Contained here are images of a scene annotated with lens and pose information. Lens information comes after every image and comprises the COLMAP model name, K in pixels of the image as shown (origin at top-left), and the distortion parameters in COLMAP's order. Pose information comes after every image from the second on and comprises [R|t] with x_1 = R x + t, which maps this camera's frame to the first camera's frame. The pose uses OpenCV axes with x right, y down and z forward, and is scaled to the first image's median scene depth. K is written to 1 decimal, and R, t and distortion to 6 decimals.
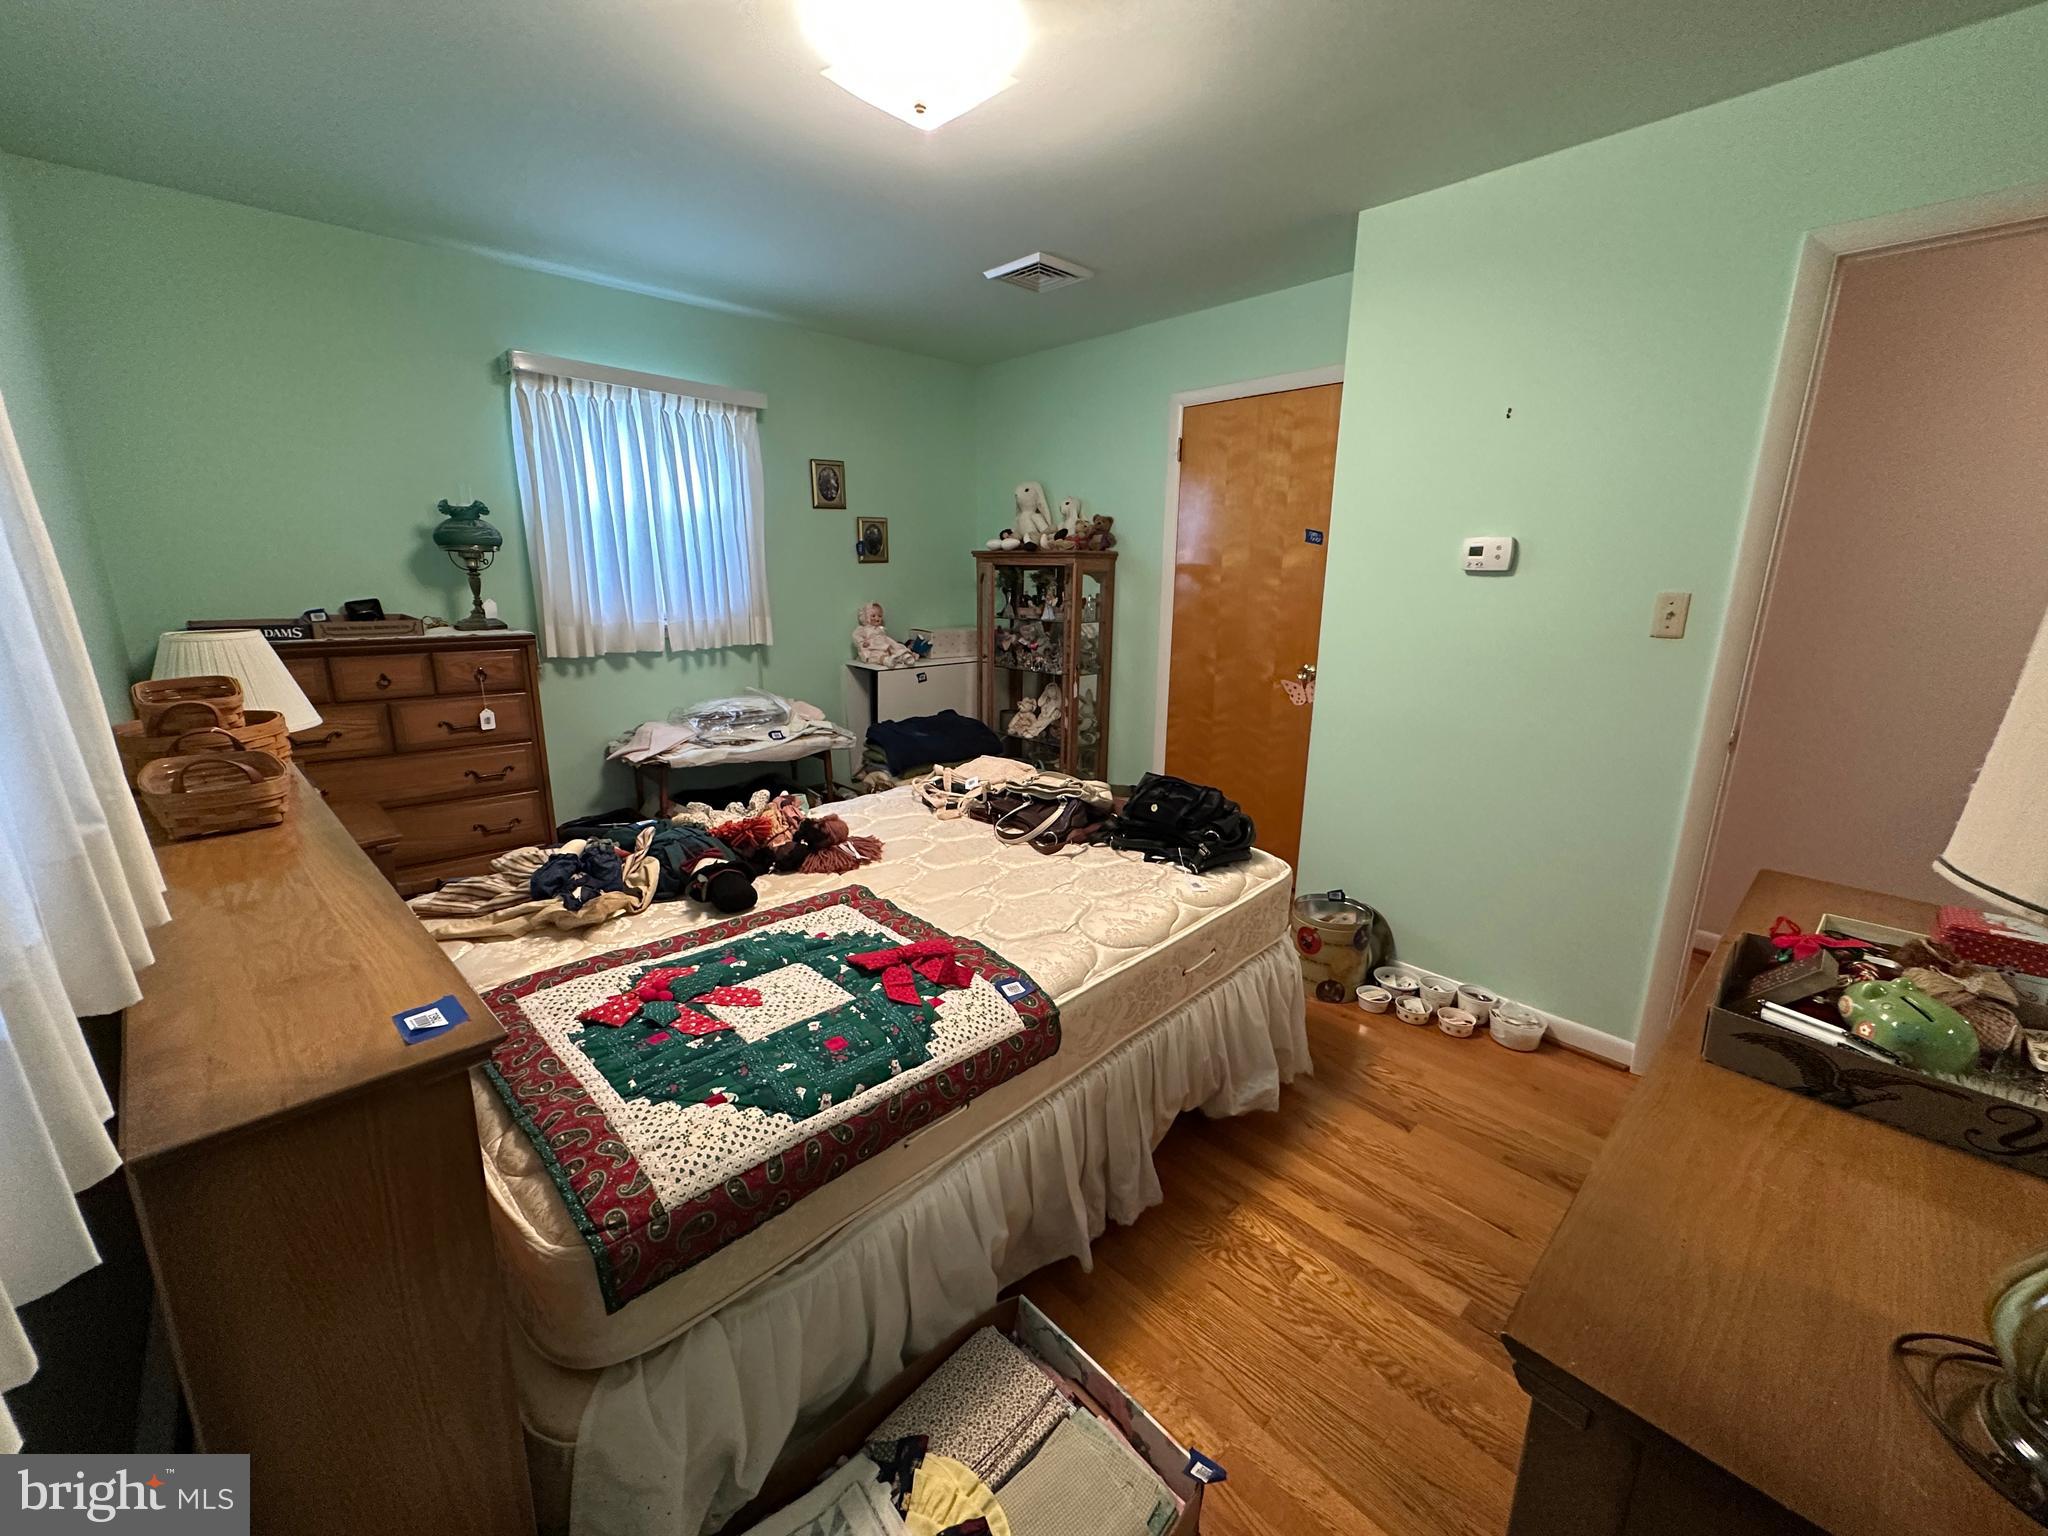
lens RADIAL K [[810.3, 0, 1024.0], [0, 810.3, 768.0], [0, 0, 1]] dist [-0.005432, -0.000180]
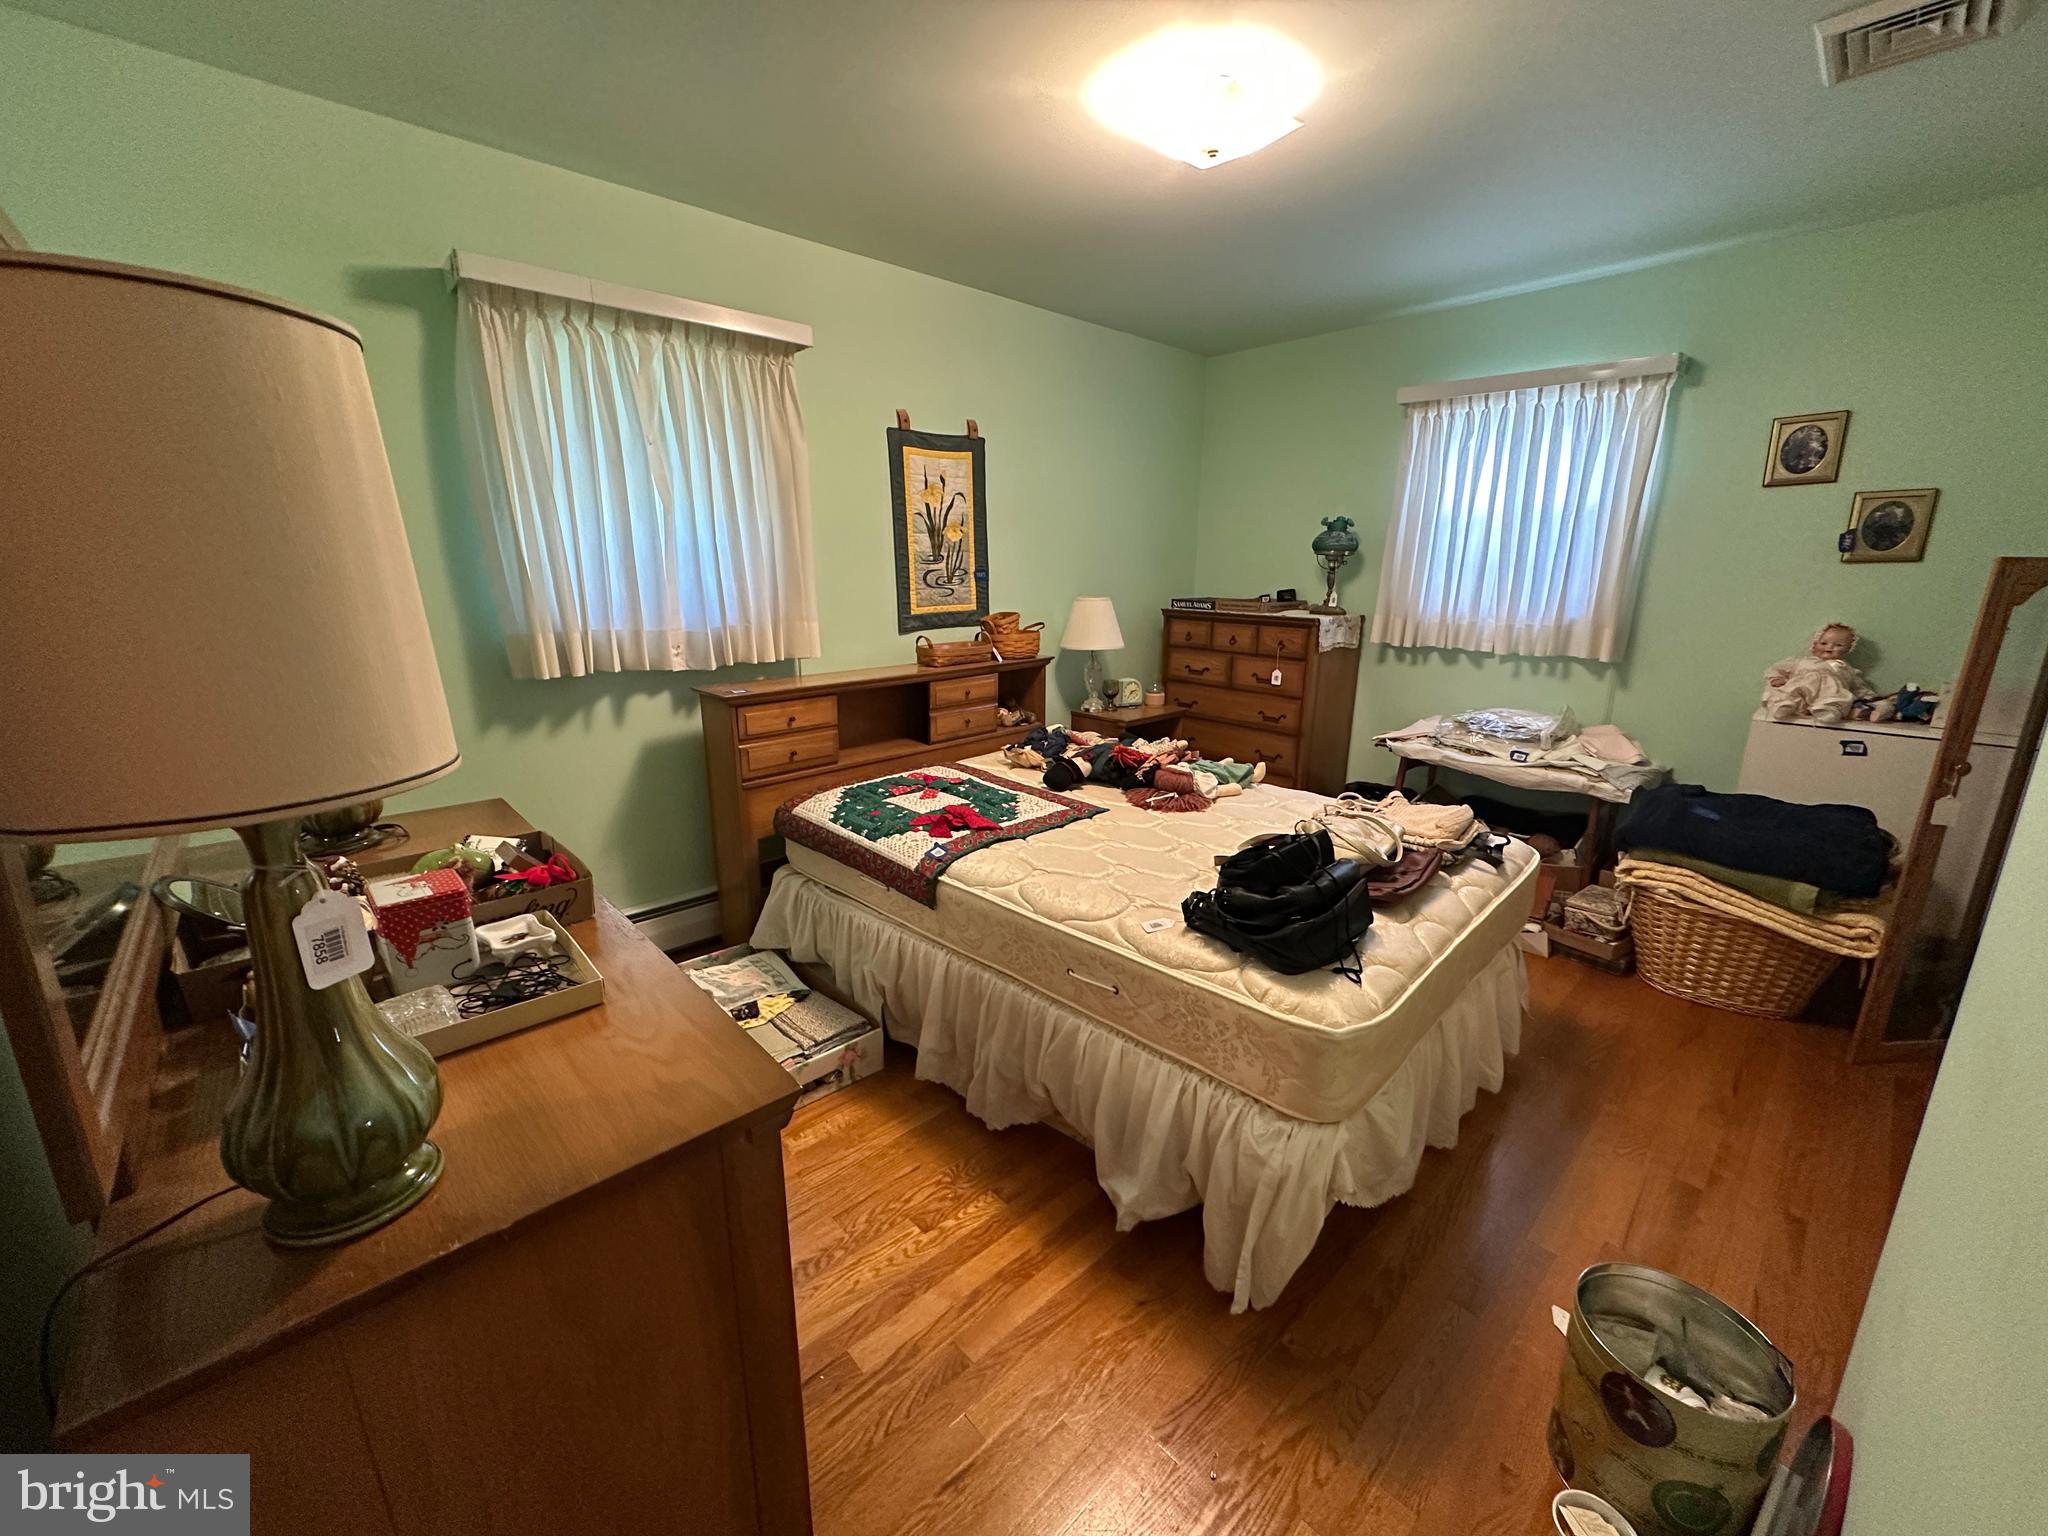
lens RADIAL K [[810.3, 0, 1024.0], [0, 810.3, 768.0], [0, 0, 1]] dist [-0.005432, -0.000180]
pose [[0.001025, 0.236633, -0.971599, 1.075897], [-0.246559, 0.941663, 0.229082, -0.188558], [0.969127, 0.239322, 0.059309, 0.815828]]
